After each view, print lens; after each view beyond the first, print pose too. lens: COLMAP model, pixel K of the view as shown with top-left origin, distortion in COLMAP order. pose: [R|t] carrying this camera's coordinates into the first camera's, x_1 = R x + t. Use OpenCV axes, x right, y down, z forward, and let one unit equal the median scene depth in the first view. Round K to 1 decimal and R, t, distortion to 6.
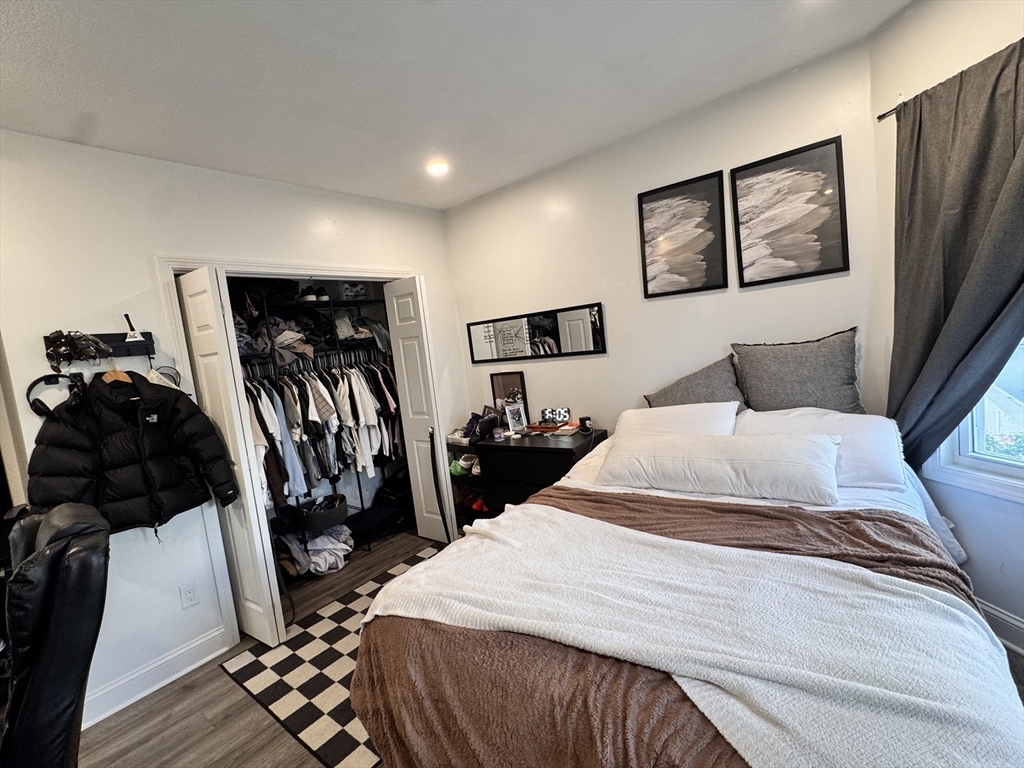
lens RADIAL K [[451.6, 0, 485.1], [0, 451.6, 365.2], [0, 0, 1]] dist [-0.002610, -0.000355]
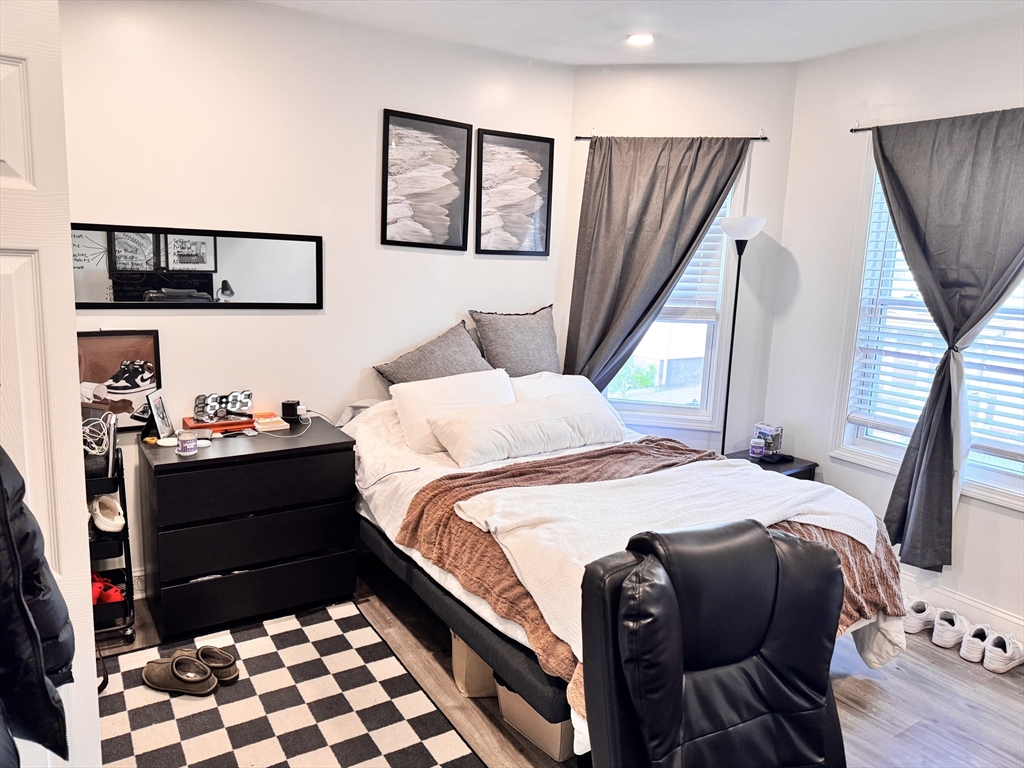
lens RADIAL K [[706.8, 0, 510.5], [0, 706.8, 386.4], [0, 0, 1]] dist [-0.002333, -0.000273]
pose [[0.303083, -0.031389, 0.952447, -0.918088], [-0.026519, 0.998793, 0.041355, 0.052080], [-0.952595, -0.037792, 0.301885, 0.483008]]
